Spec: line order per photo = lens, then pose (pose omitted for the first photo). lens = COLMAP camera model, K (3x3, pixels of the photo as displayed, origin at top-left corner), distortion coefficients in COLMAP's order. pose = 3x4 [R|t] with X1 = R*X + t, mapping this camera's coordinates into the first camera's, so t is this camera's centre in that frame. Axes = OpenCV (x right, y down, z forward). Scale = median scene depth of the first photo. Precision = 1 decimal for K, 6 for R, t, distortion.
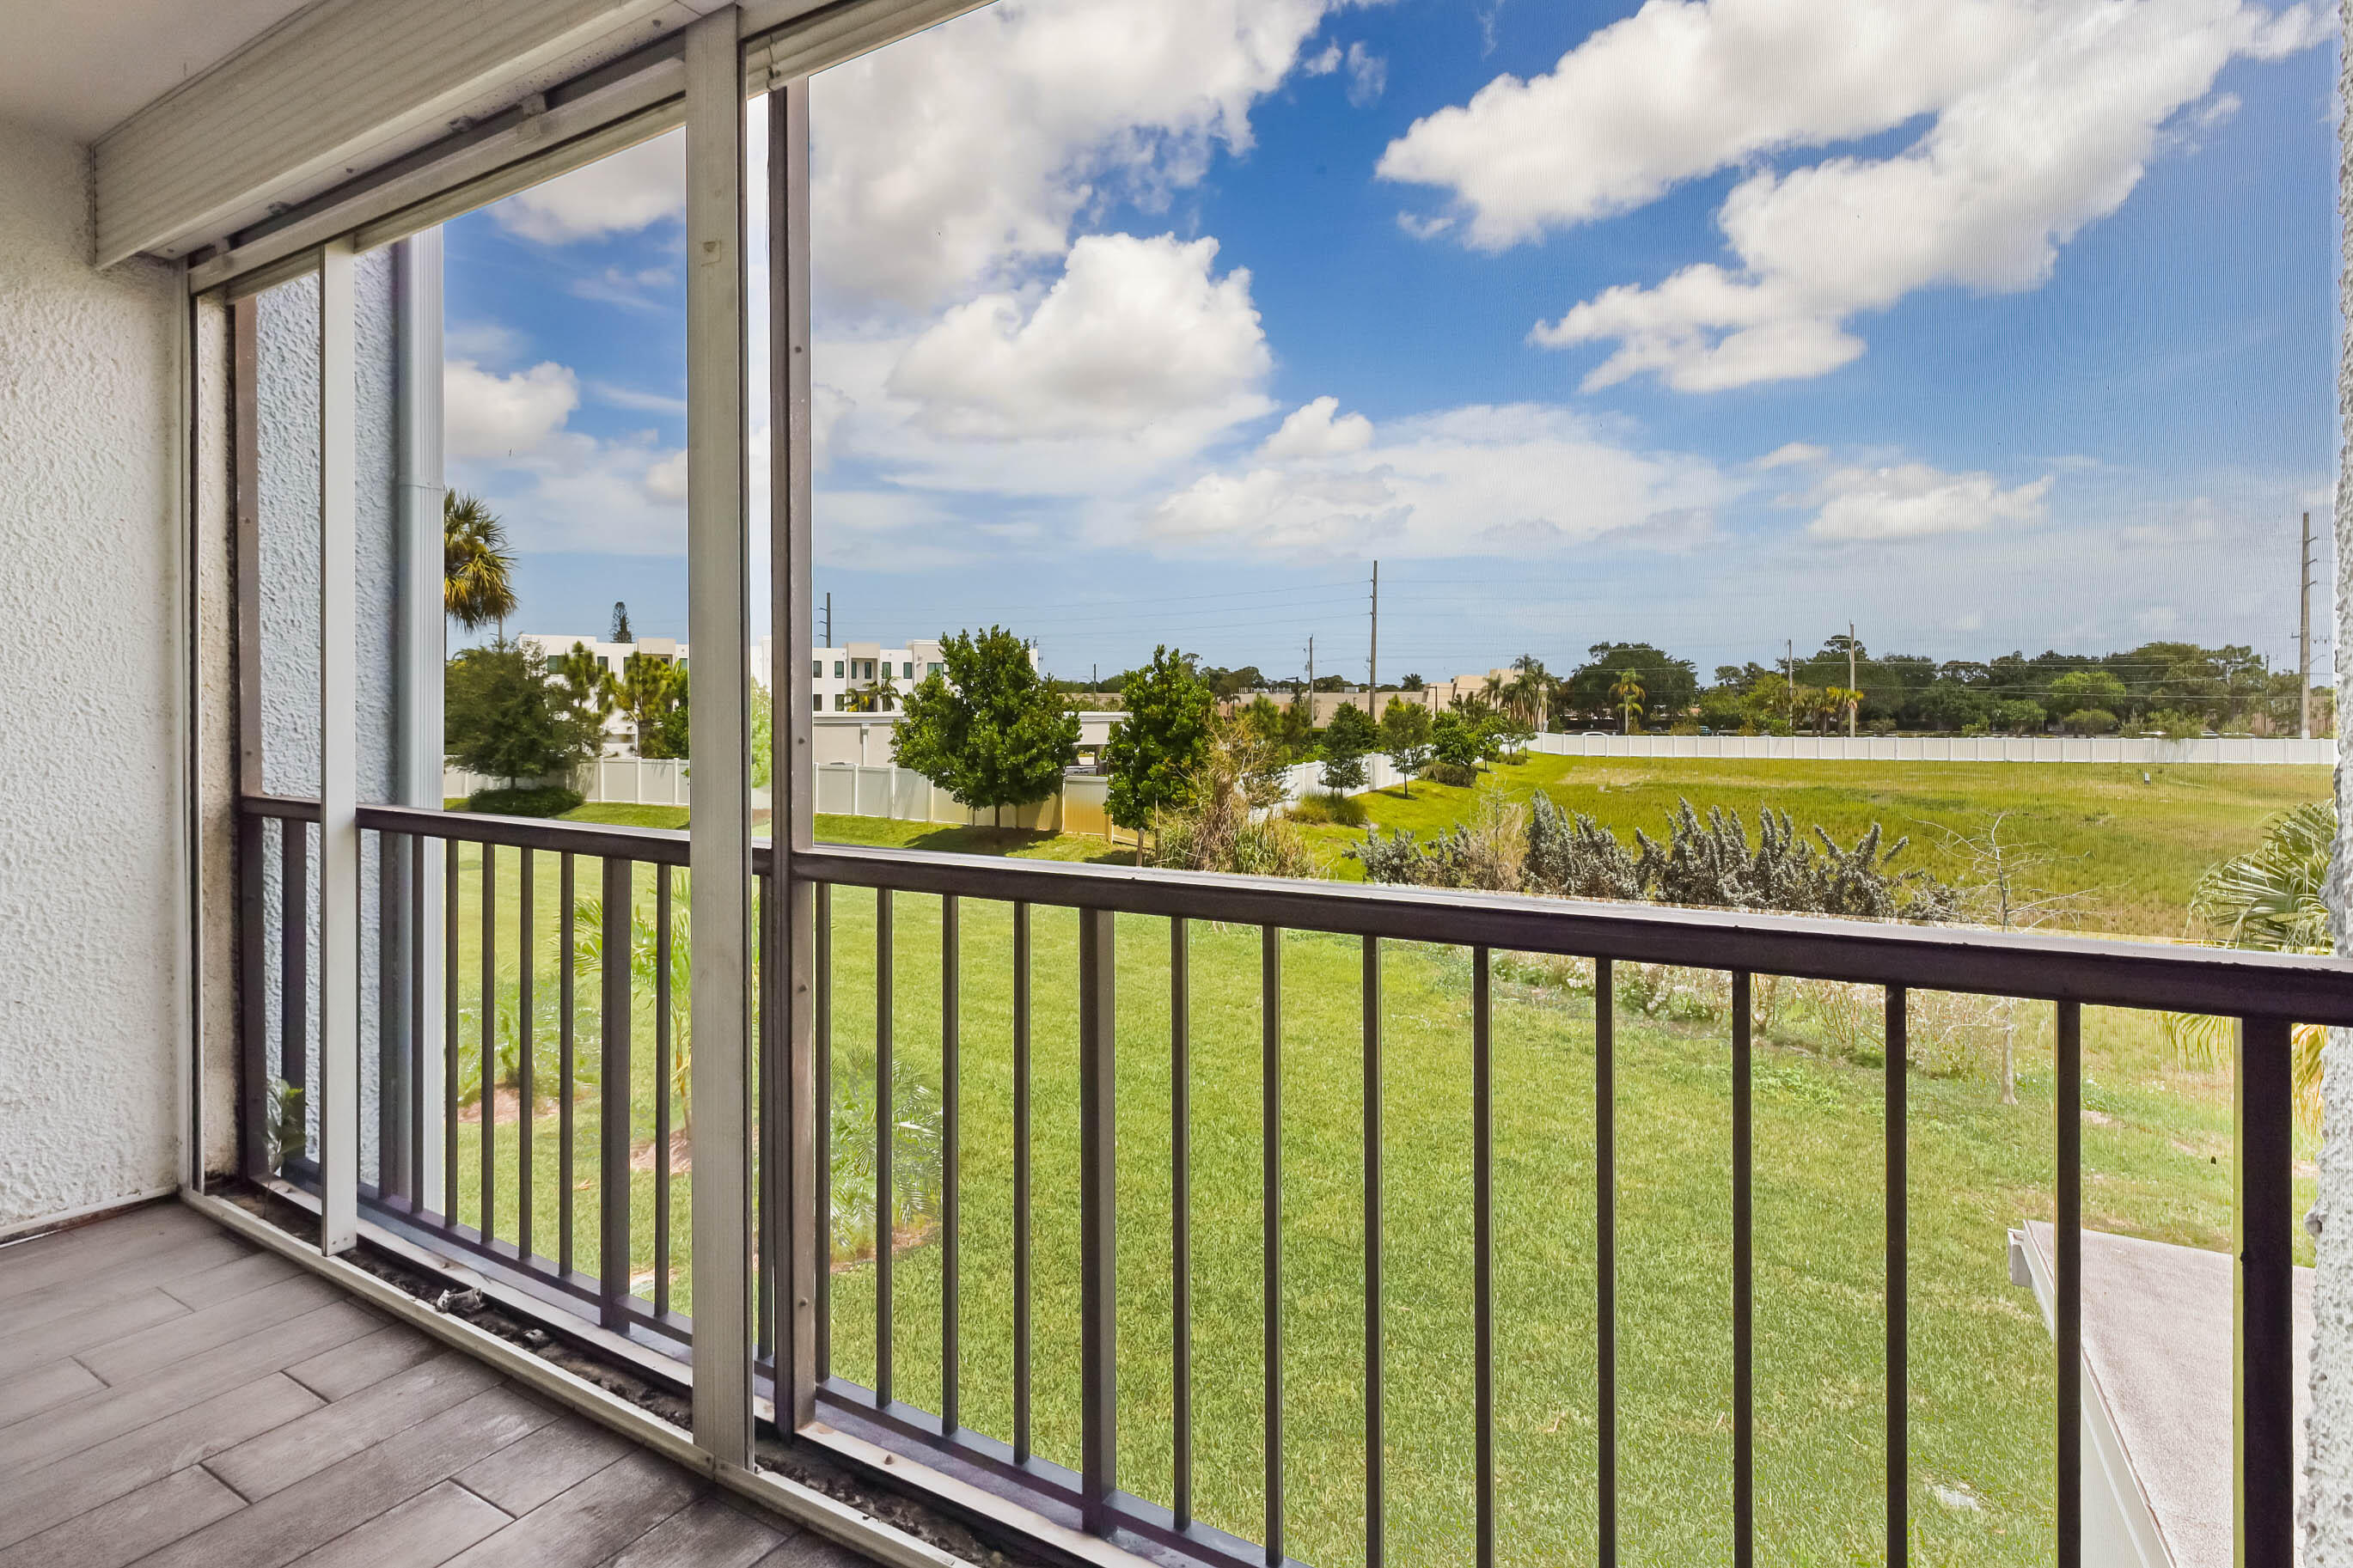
lens RADIAL K [[1172.8, 0, 1183.8], [0, 1172.8, 718.5], [0, 0, 1]] dist [0.000924, 0.000329]
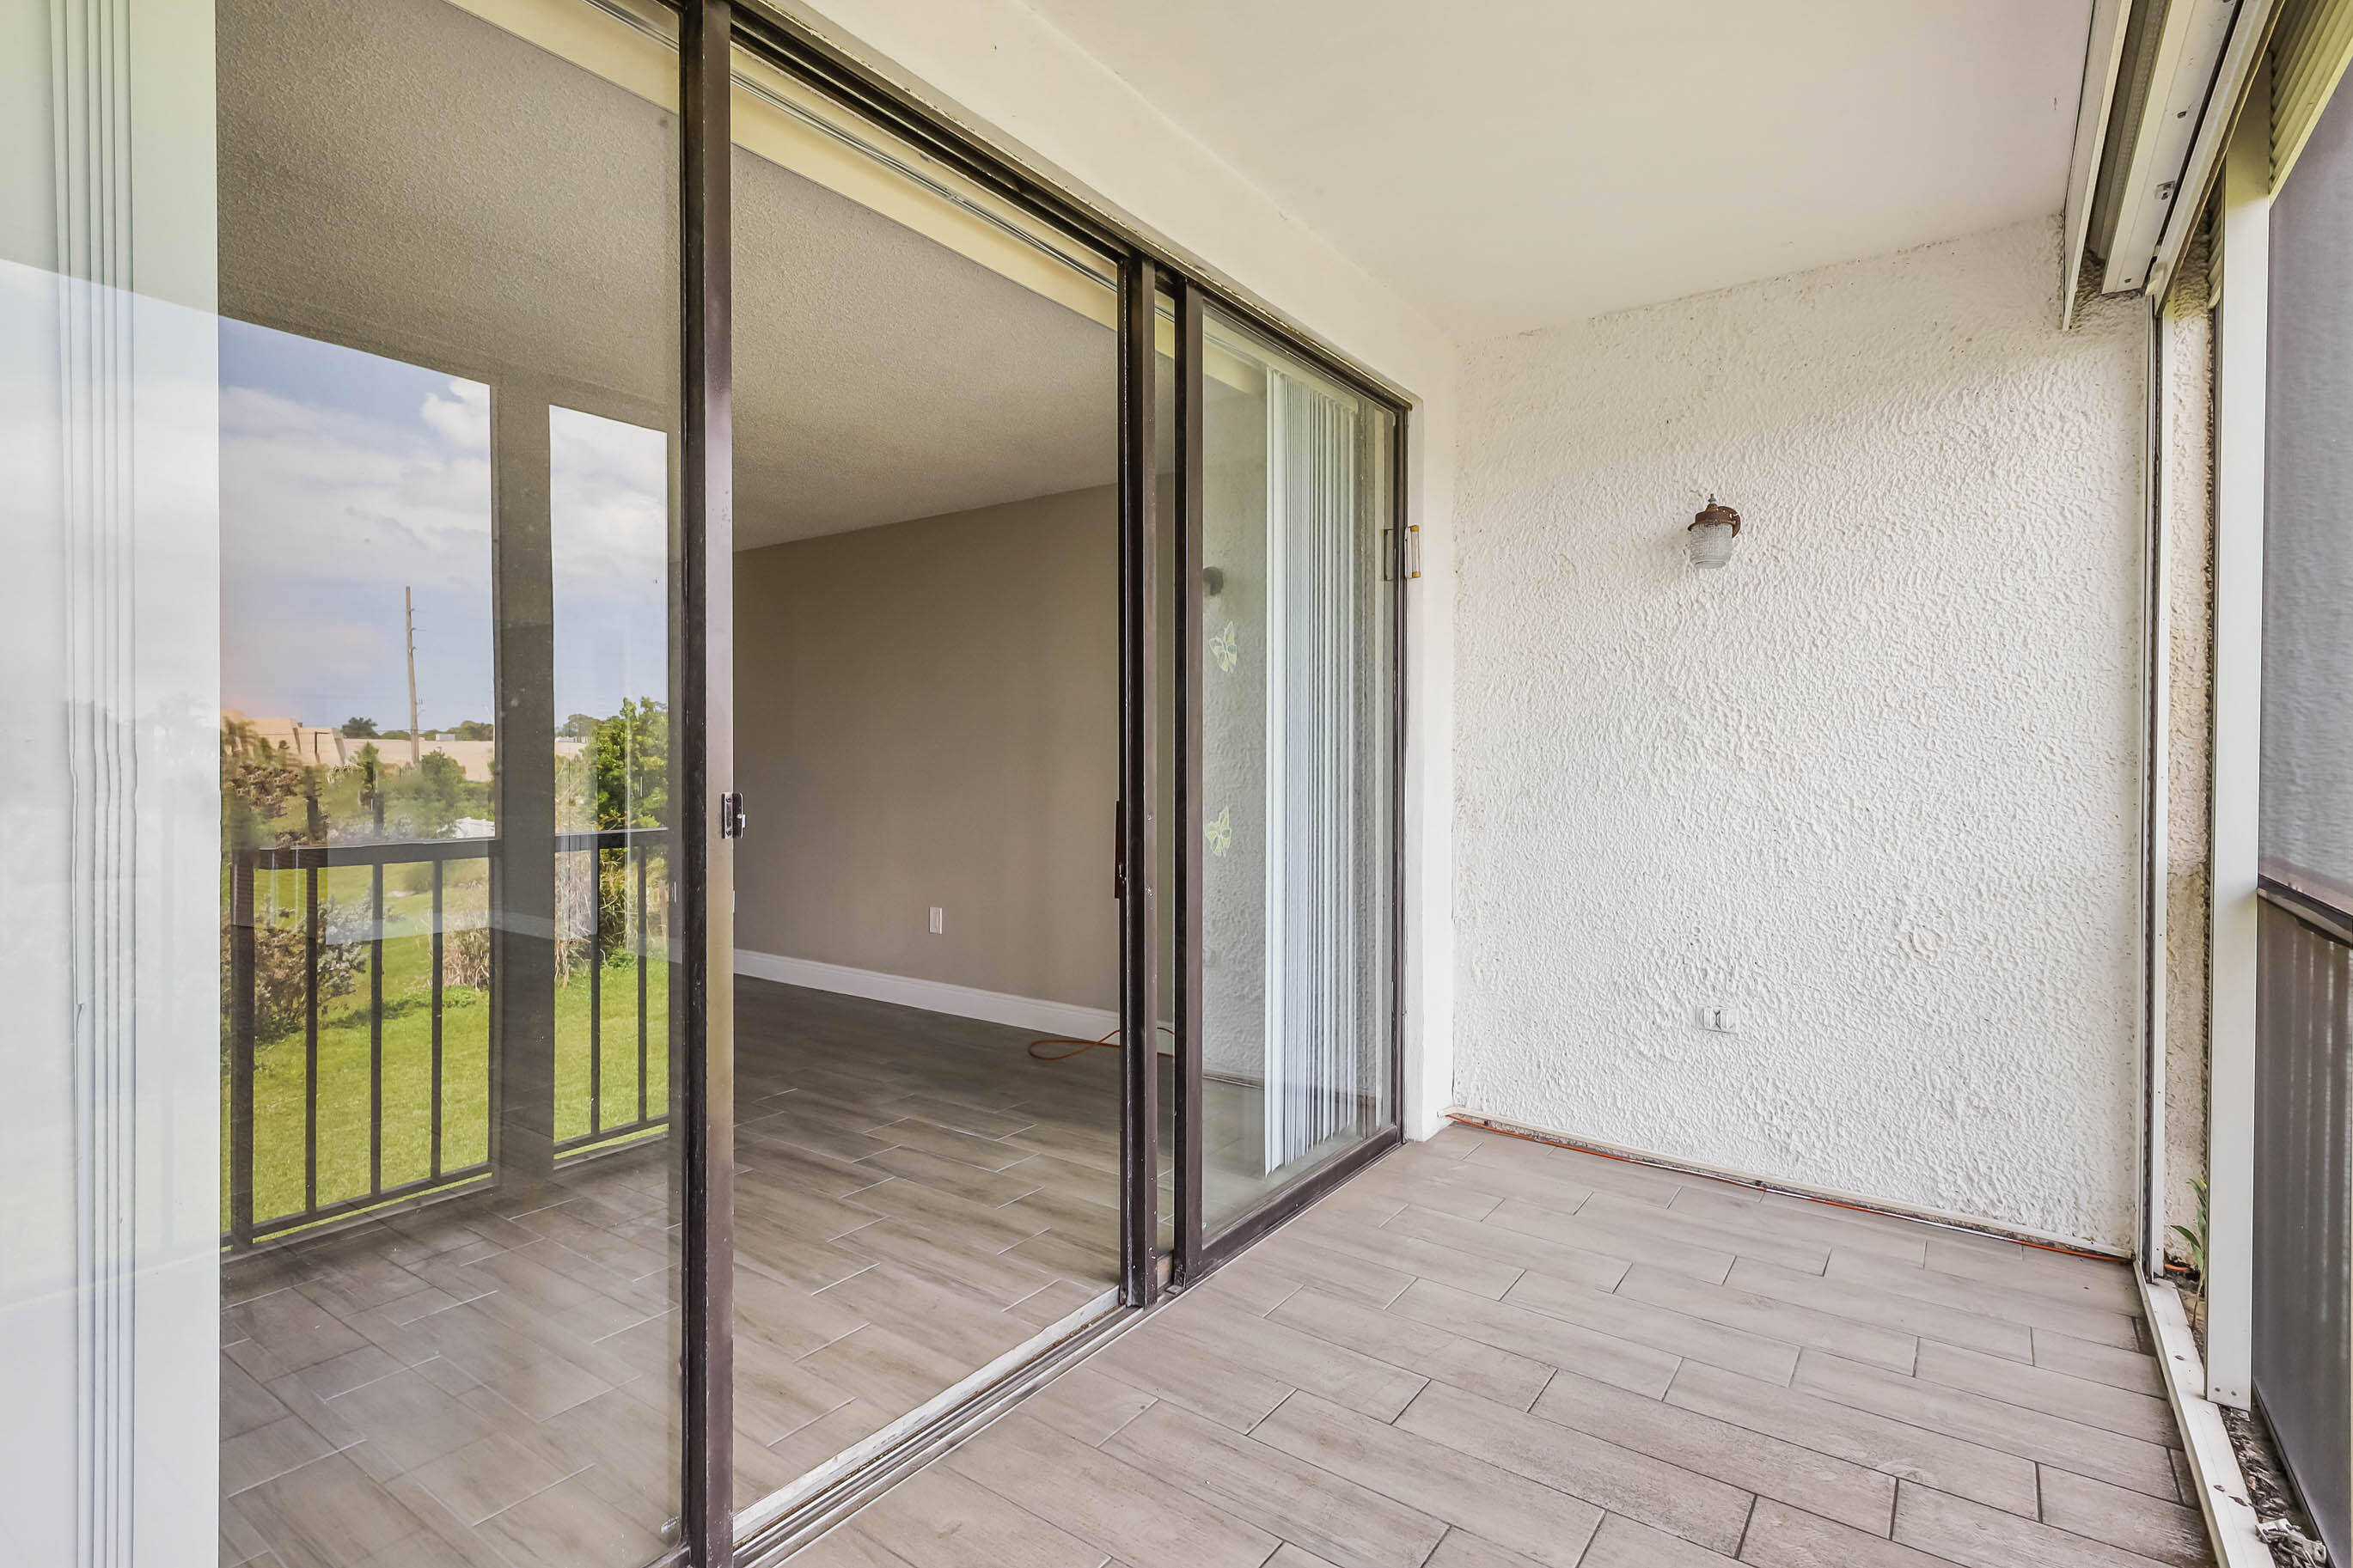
lens RADIAL K [[1172.8, 0, 1162.4], [0, 1172.8, 770.0], [0, 0, 1]] dist [0.000924, 0.000329]
pose [[-0.100331, 0.011693, -0.994885, 0.185393], [-0.009522, 0.999874, 0.012712, -0.002206], [0.994909, 0.010748, -0.100207, 0.321690]]
